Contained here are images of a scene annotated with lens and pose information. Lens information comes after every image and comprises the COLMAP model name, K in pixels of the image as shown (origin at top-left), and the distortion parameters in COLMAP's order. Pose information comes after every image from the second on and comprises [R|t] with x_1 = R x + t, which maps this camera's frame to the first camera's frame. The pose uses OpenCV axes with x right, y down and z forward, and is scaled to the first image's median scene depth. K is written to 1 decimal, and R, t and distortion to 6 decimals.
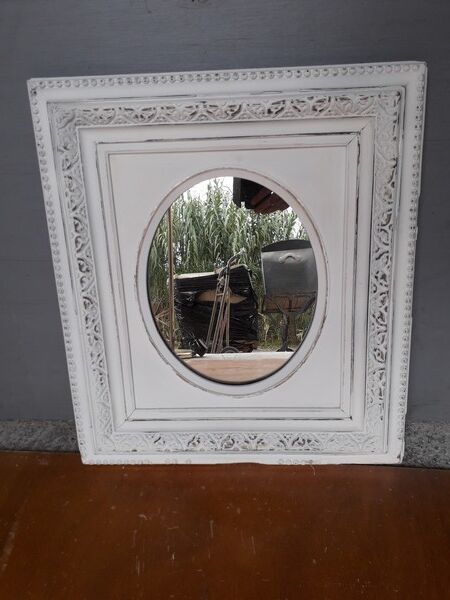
lens RADIAL K [[478.7, 0, 225.0], [0, 478.7, 300.0], [0, 0, 1]] dist [0.047928, -0.060859]
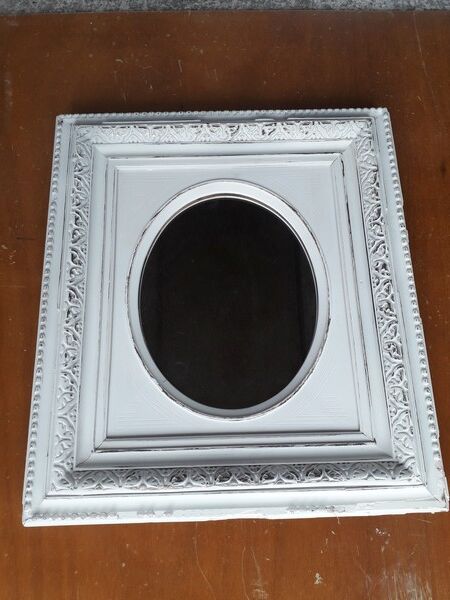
lens RADIAL K [[489.3, 0, 227.2], [0, 489.3, 304.4], [0, 0, 1]] dist [0.066261, -0.127649]
pose [[0.998504, 0.029394, 0.046106, -0.036772], [0.000723, 0.836041, -0.548666, 0.586529], [-0.054674, 0.547879, 0.834769, 0.224242]]
